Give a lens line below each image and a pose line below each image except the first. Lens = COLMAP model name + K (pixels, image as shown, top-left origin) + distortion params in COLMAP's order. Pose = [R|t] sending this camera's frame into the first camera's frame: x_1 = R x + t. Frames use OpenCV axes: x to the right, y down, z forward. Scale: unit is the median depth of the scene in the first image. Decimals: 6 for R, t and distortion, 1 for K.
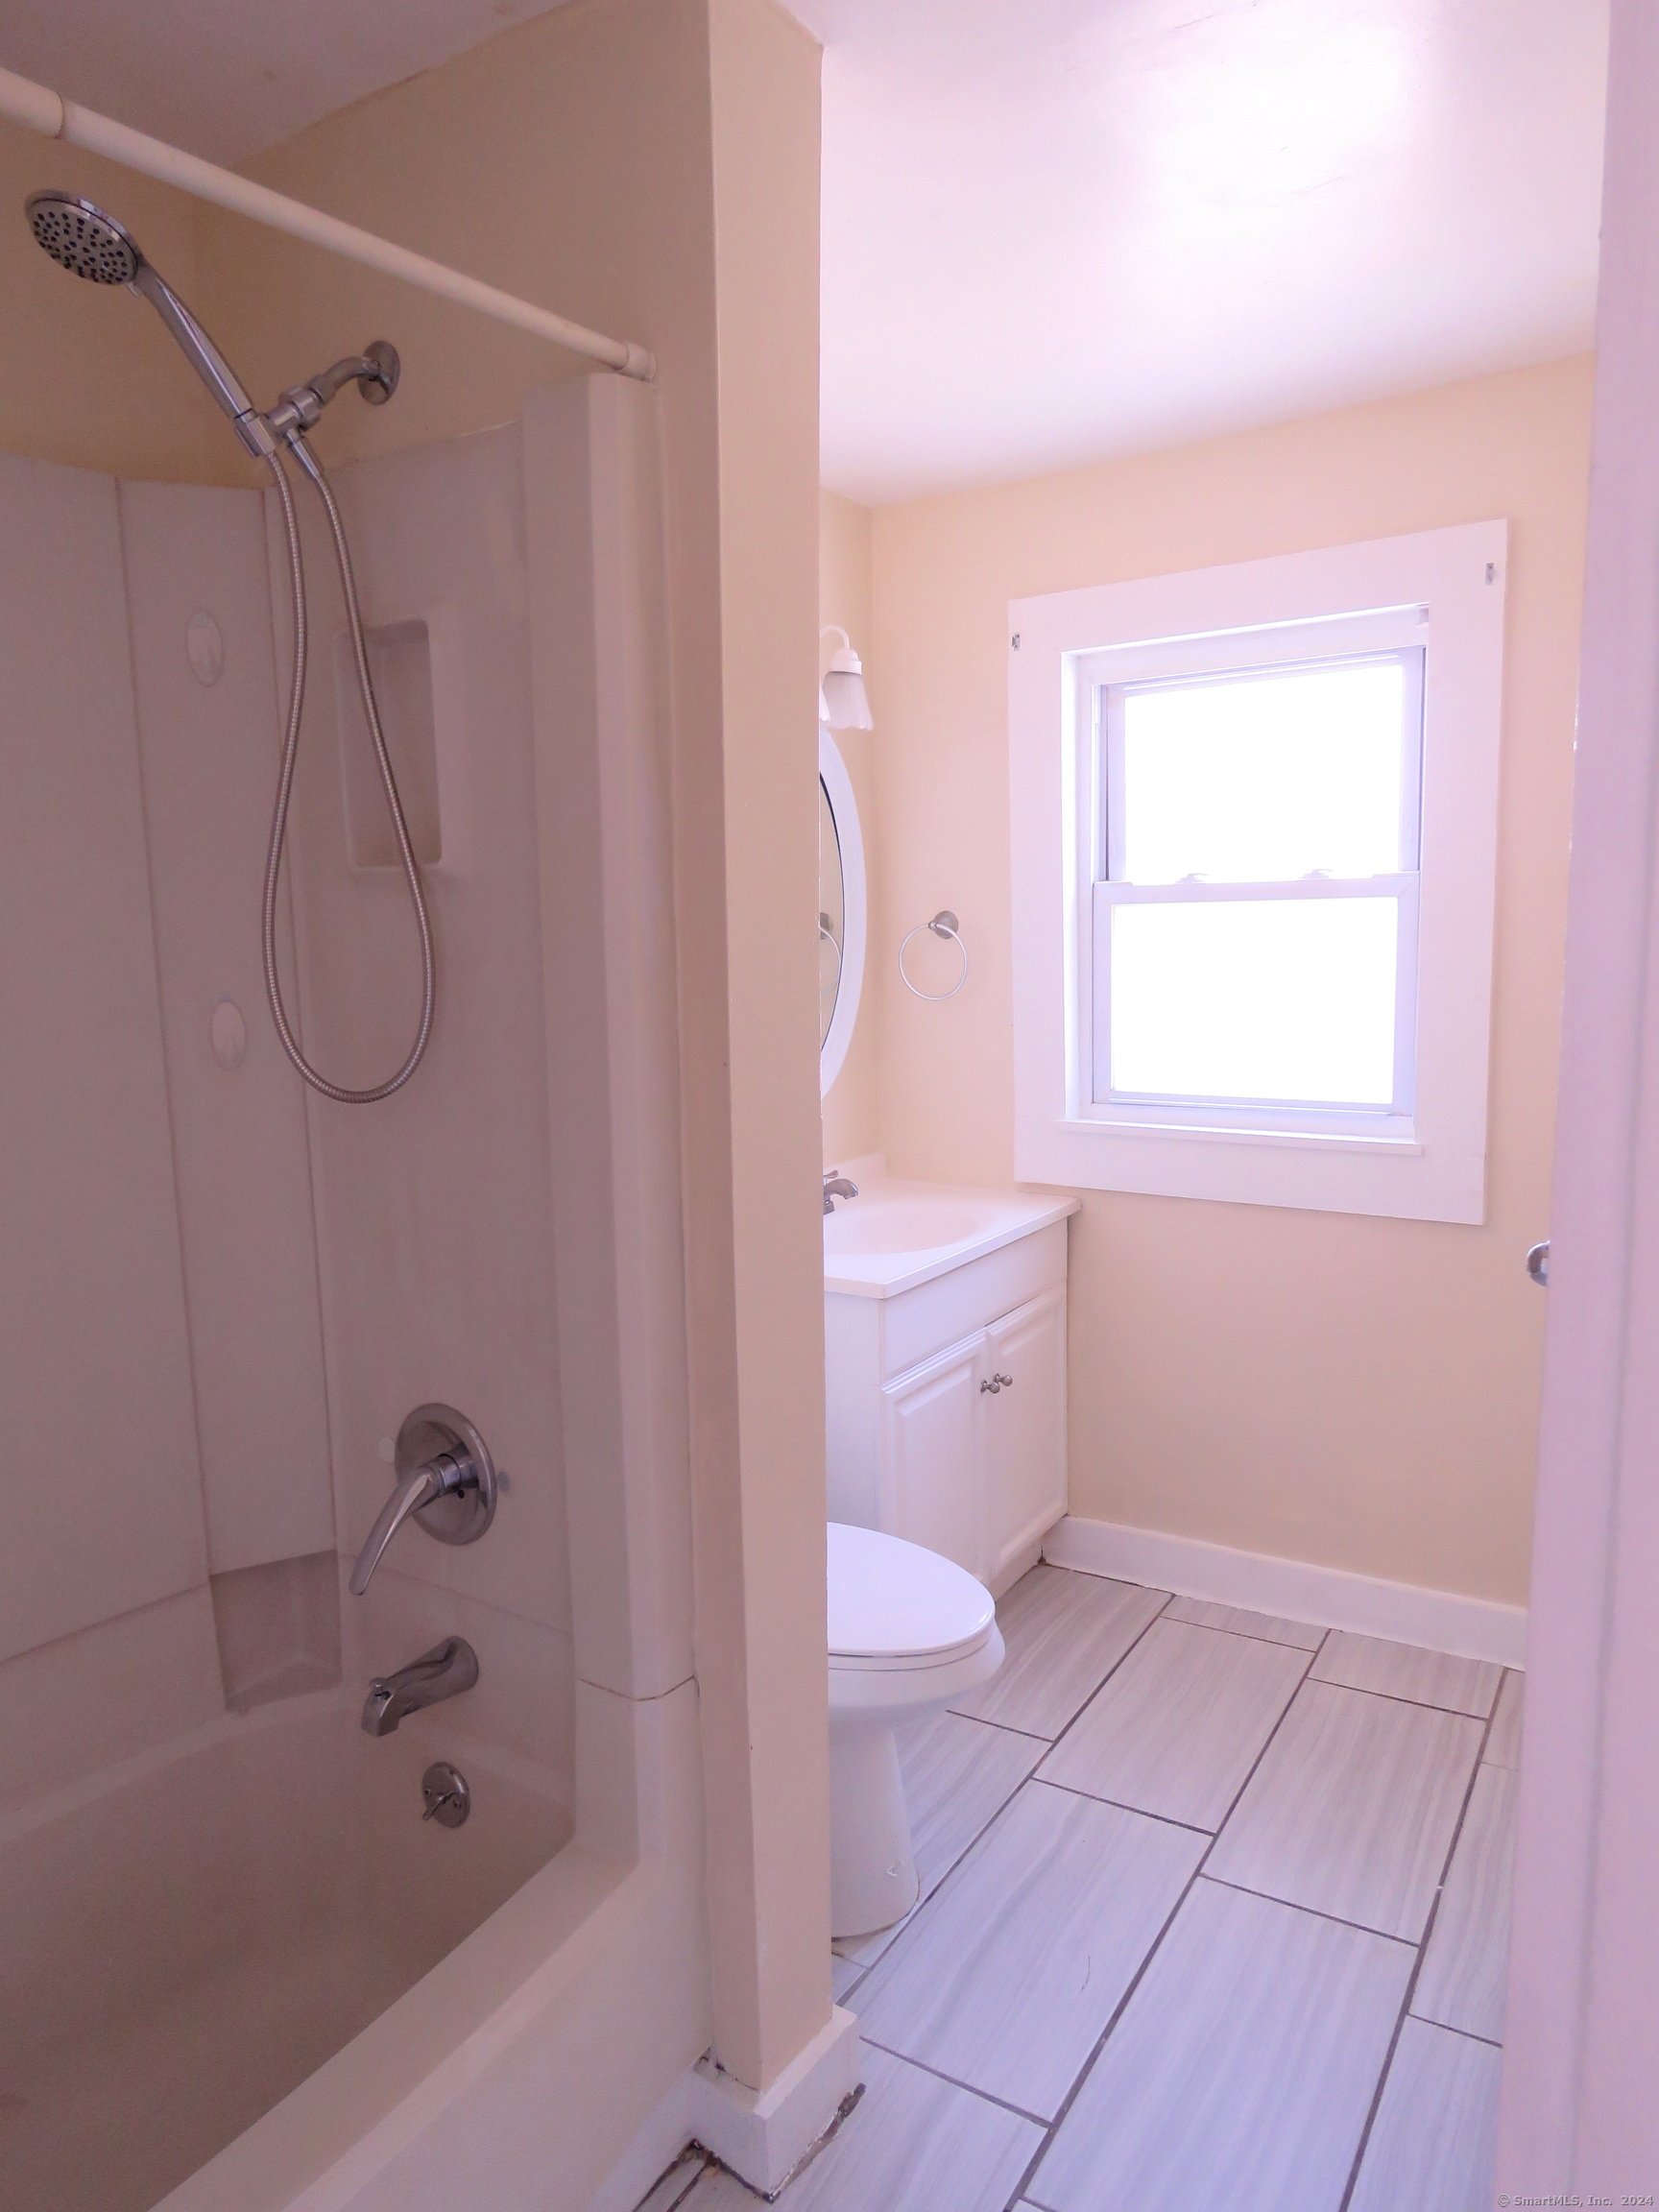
lens RADIAL K [[1453.3, 0, 822.0], [0, 1453.3, 1106.1], [0, 0, 1]] dist [0.018791, -0.021496]
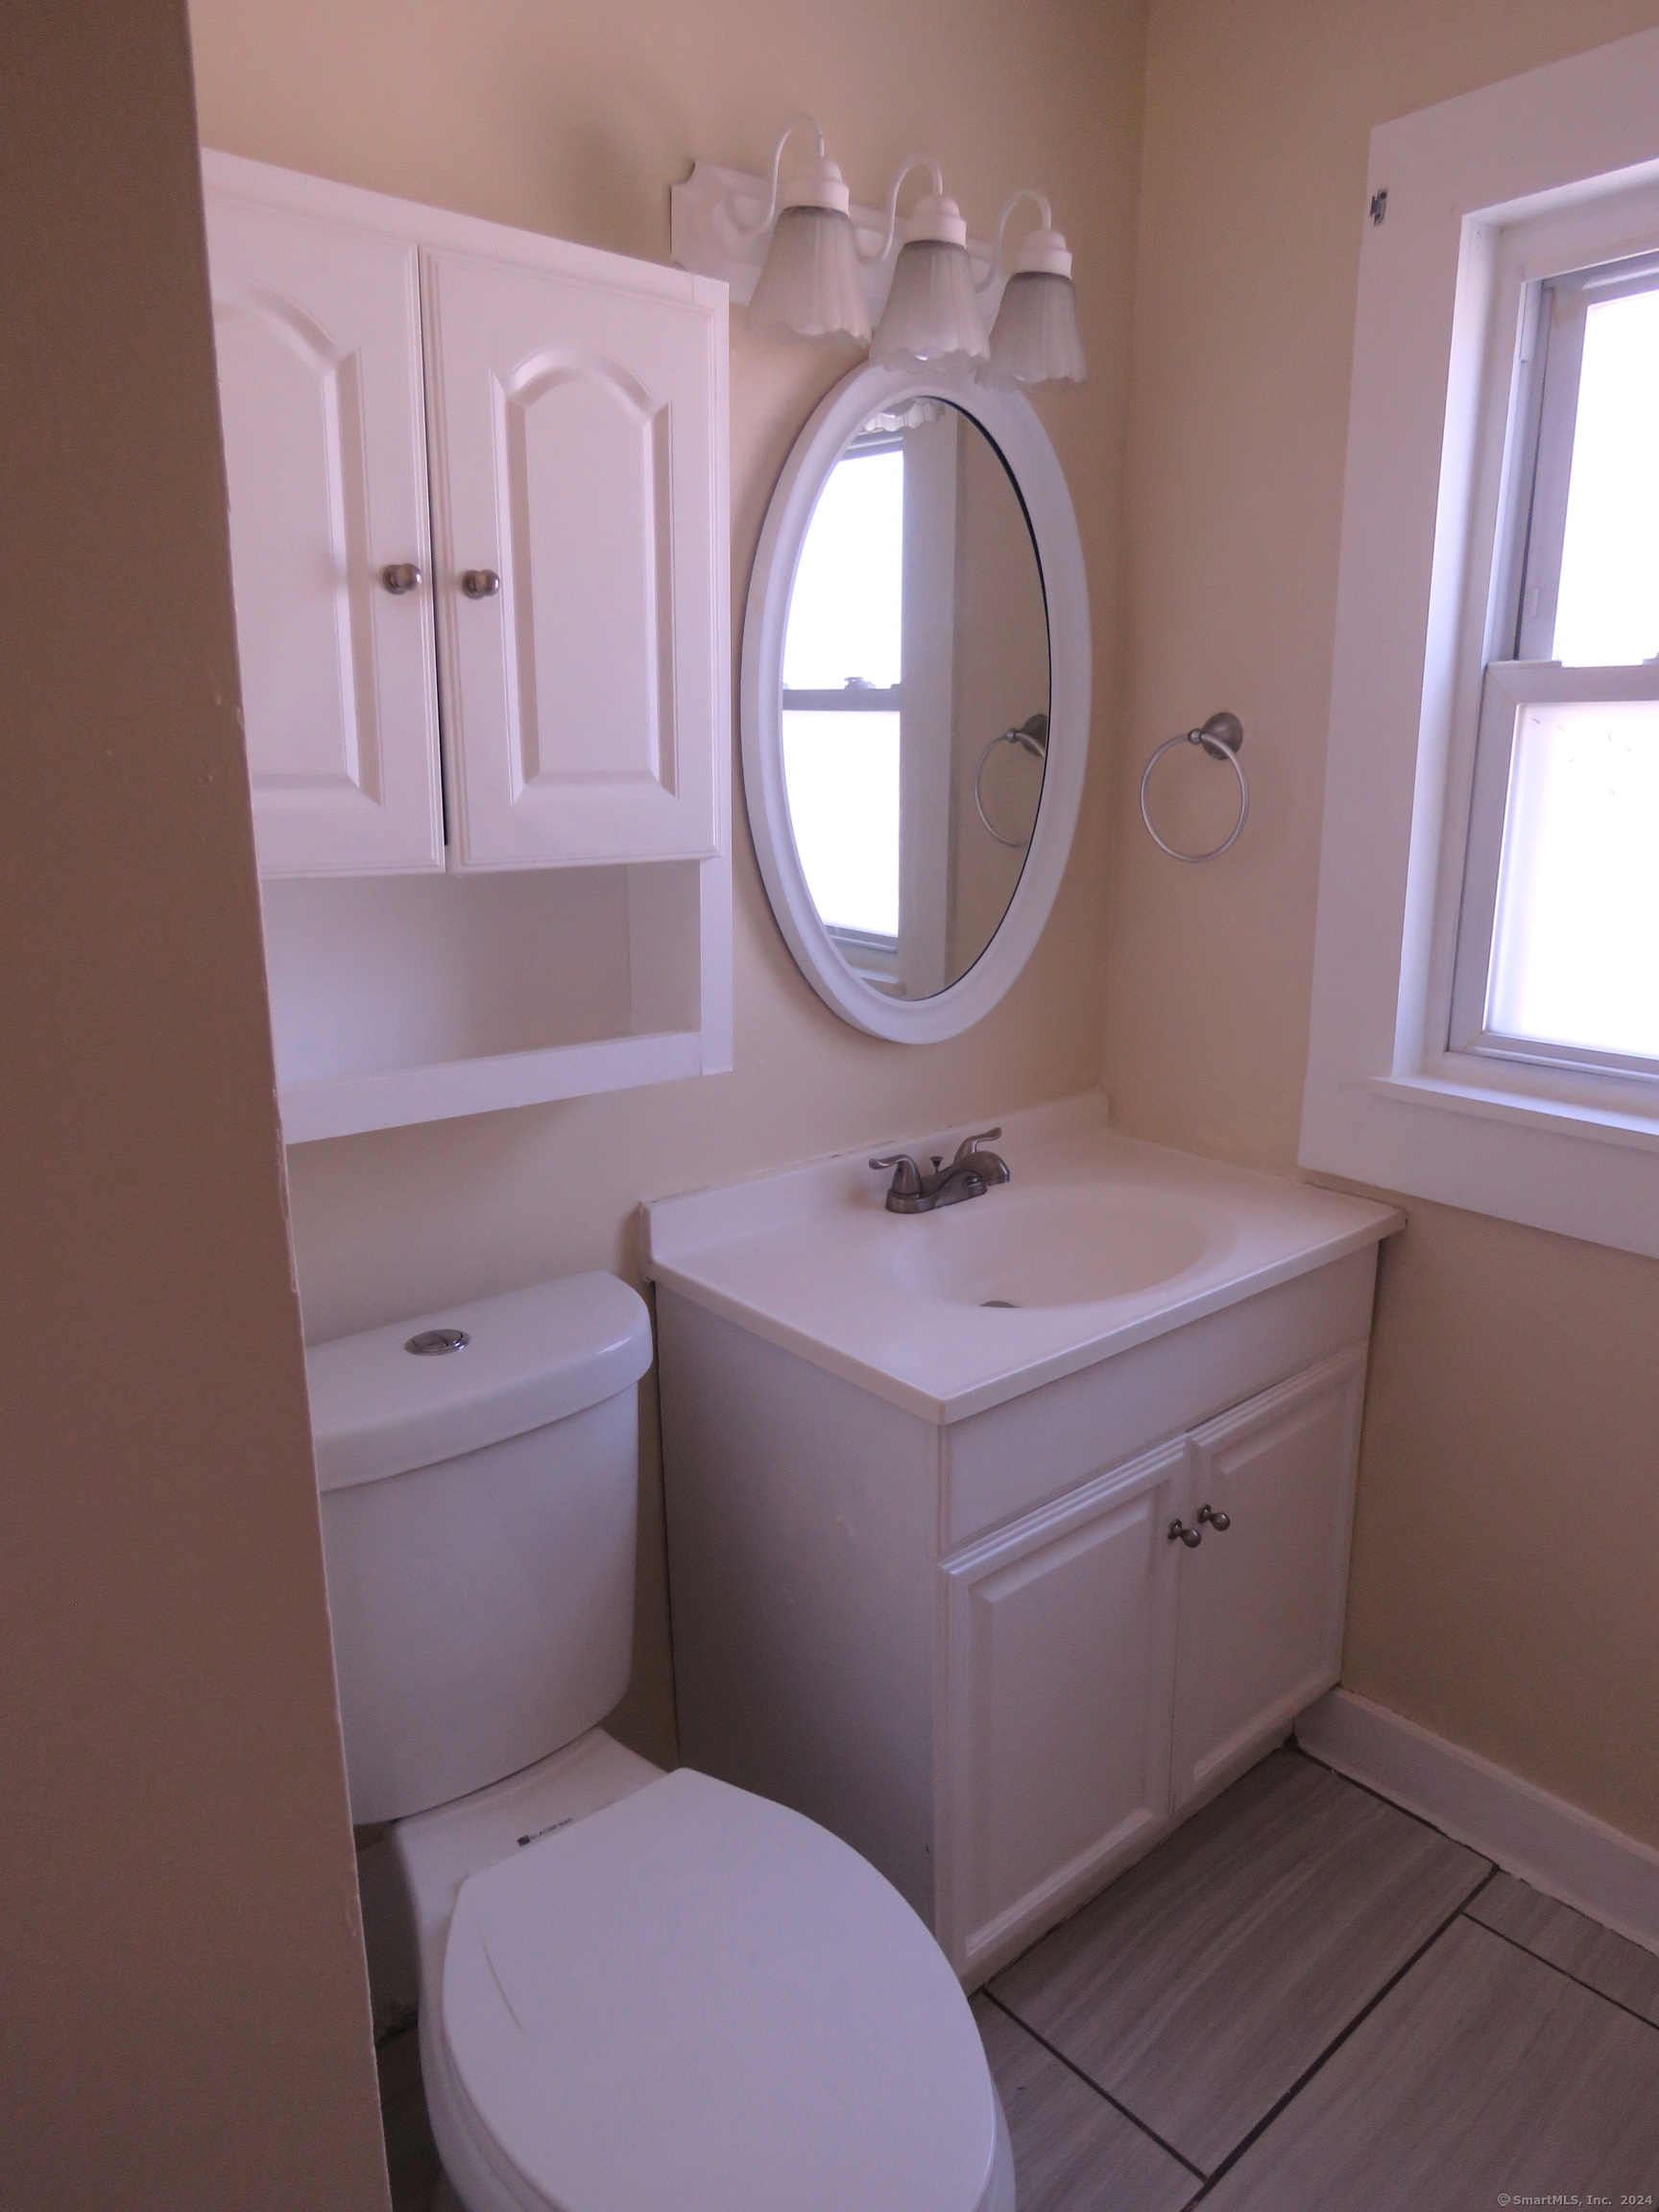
lens RADIAL K [[1453.3, 0, 836.6], [0, 1453.3, 1107.2], [0, 0, 1]] dist [0.018791, -0.021496]
pose [[0.958079, 0.086957, -0.272990, 0.117510], [-0.050789, 0.989286, 0.136873, -0.049883], [0.281967, -0.117270, 0.952230, 0.384045]]
